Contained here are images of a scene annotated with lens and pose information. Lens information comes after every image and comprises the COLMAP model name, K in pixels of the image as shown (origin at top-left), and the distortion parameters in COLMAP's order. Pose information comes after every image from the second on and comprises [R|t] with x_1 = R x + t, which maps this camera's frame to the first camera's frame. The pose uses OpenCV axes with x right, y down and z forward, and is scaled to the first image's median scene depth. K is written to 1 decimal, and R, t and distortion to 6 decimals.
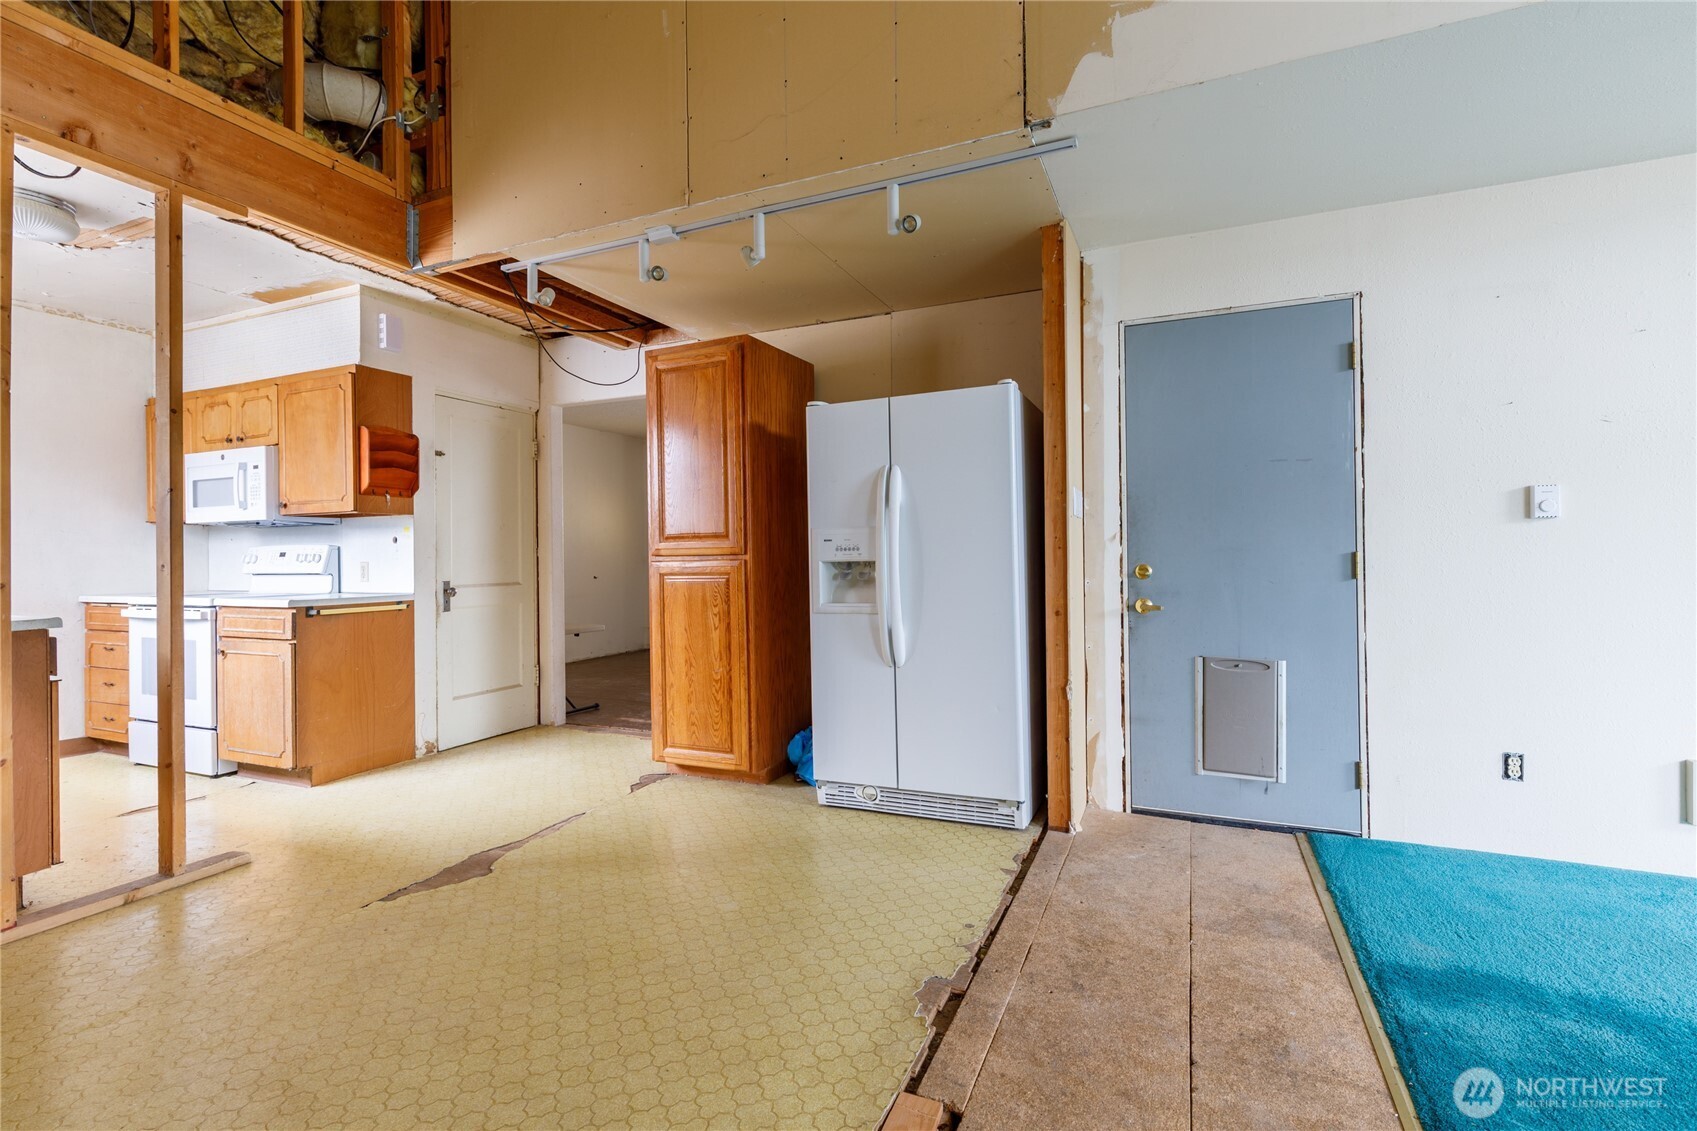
lens RADIAL K [[782.1, 0, 848.5], [0, 782.1, 565.5], [0, 0, 1]] dist [-0.000833, -0.000318]
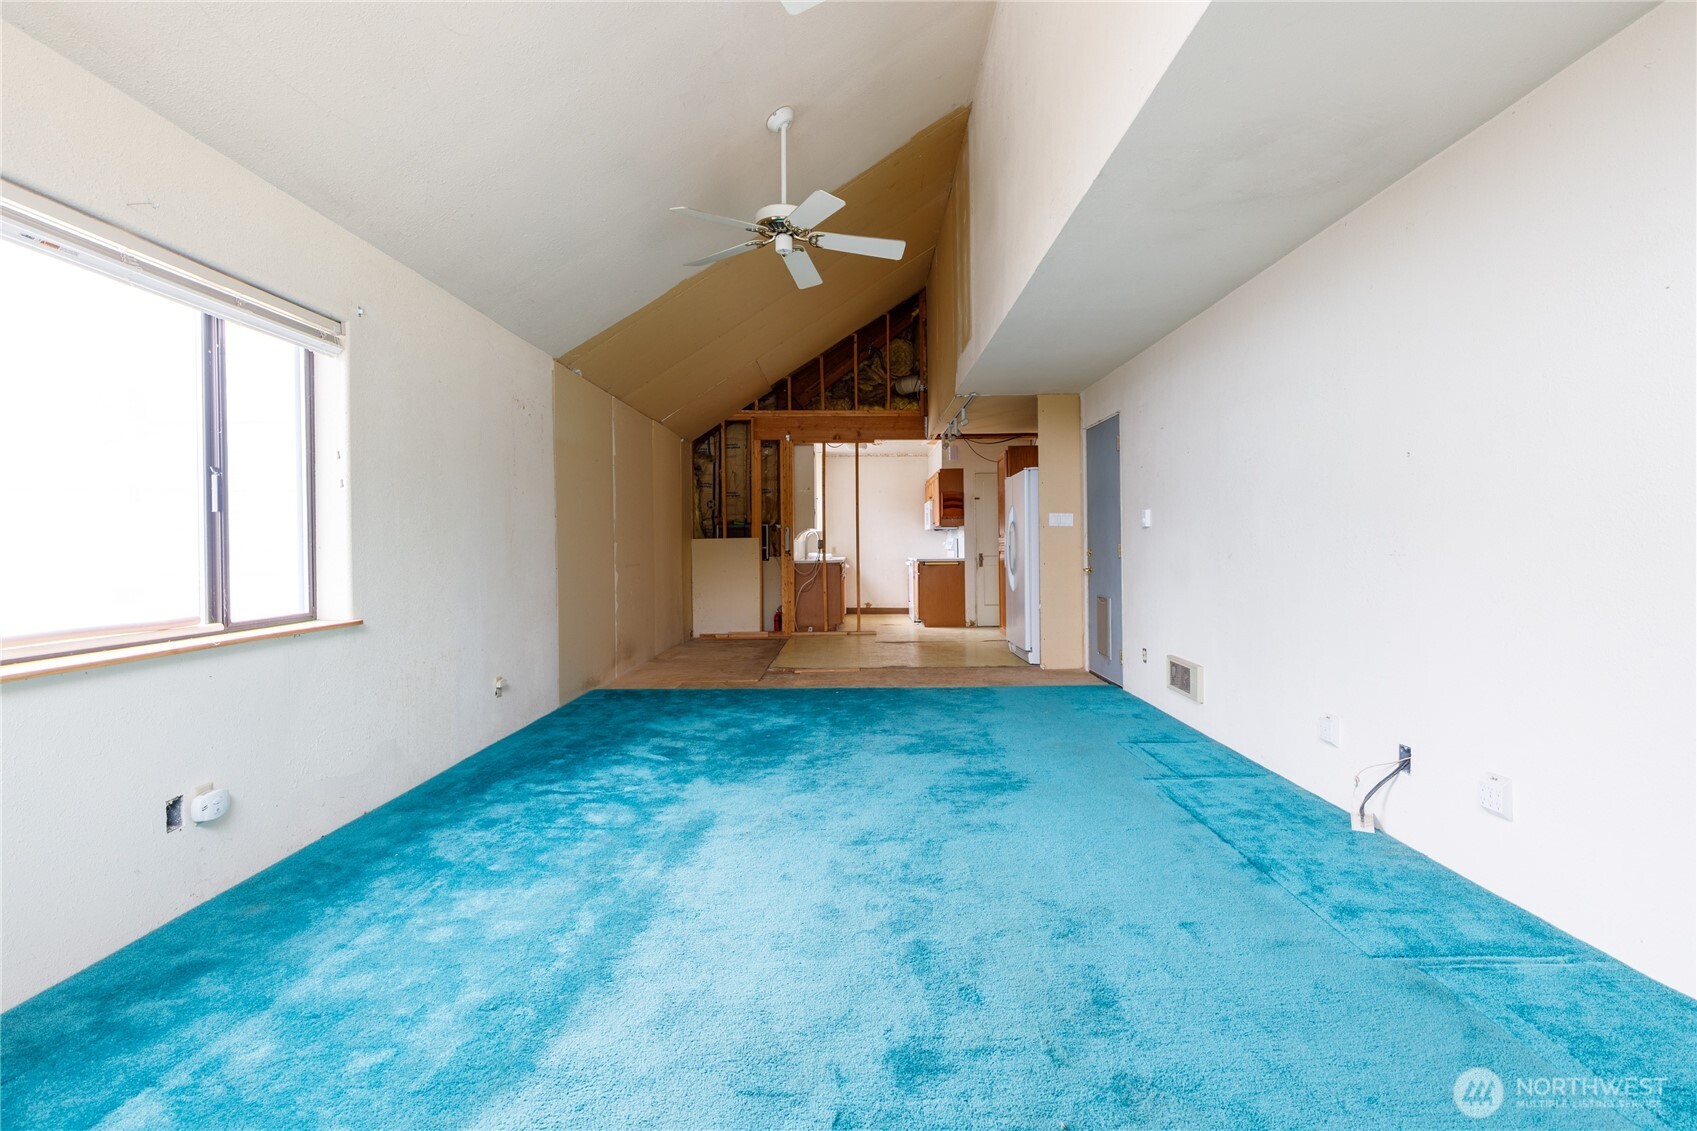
lens RADIAL K [[771.1, 0, 849.0], [0, 771.1, 549.6], [0, 0, 1]] dist [0.000294, 0.000023]
pose [[0.423130, -0.003976, -0.906060, 1.492736], [0.016580, 0.999857, 0.003355, -0.005639], [0.905917, -0.016442, 0.423136, -0.342989]]
